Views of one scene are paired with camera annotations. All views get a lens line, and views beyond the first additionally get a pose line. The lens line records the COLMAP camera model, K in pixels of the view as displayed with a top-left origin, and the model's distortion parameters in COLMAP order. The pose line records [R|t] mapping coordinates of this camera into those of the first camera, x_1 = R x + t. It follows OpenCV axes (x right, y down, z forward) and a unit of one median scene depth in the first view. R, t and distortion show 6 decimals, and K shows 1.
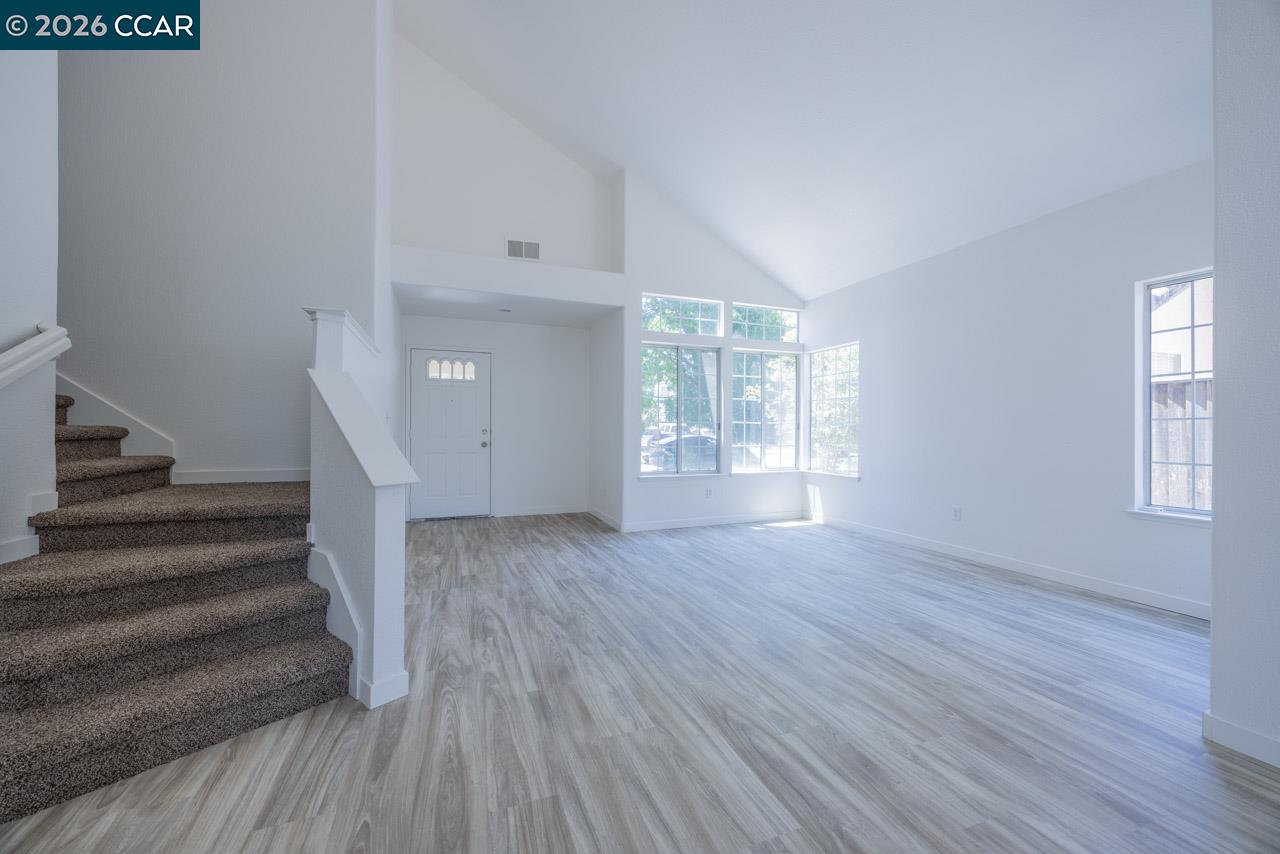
lens RADIAL K [[497.3, 0, 638.6], [0, 497.3, 426.0], [0, 0, 1]] dist [0.001101, -0.001120]
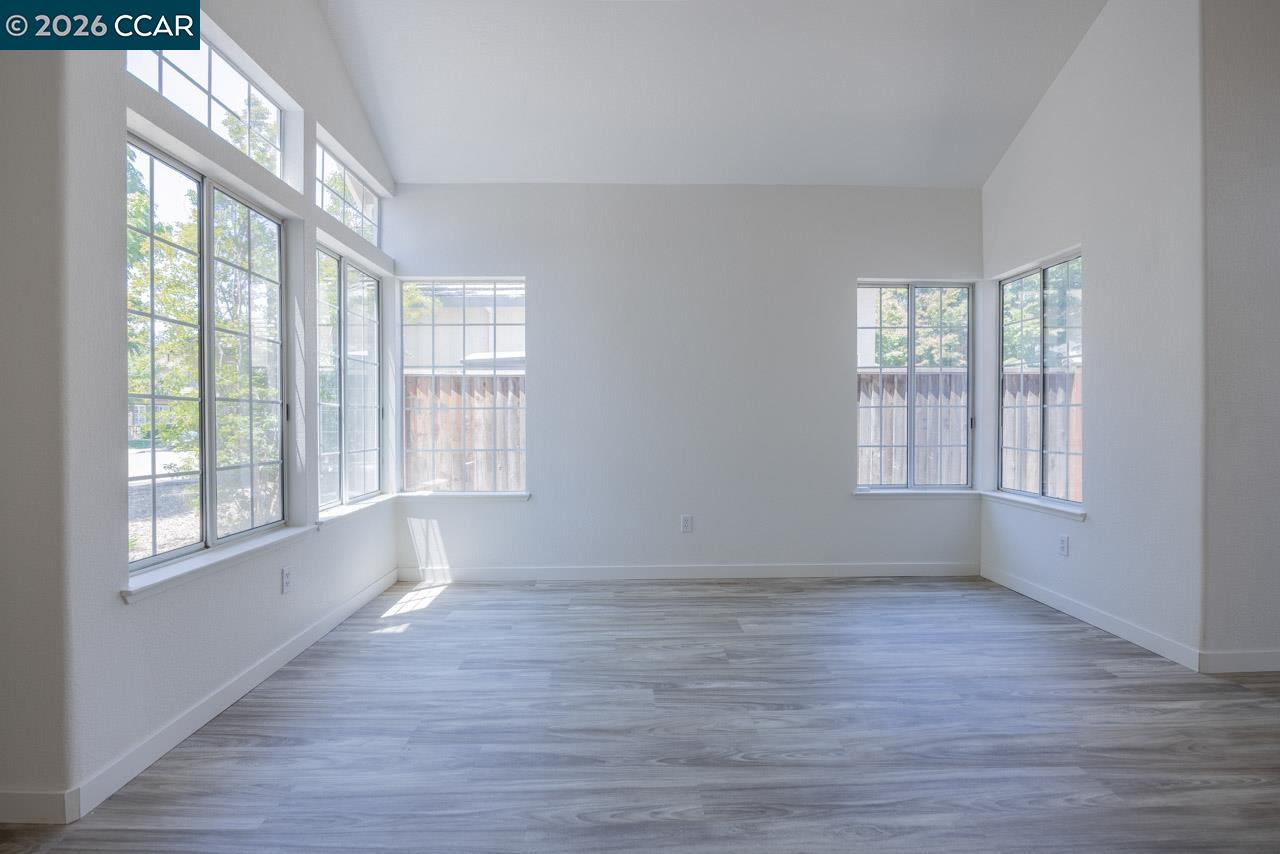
lens RADIAL K [[586.9, 0, 638.7], [0, 586.9, 423.6], [0, 0, 1]] dist [-0.014675, -0.000156]
pose [[0.334658, -0.014831, 0.942223, -0.321565], [-0.002571, 0.999858, 0.016652, 0.002140], [-0.942336, -0.007996, 0.334572, 0.946229]]
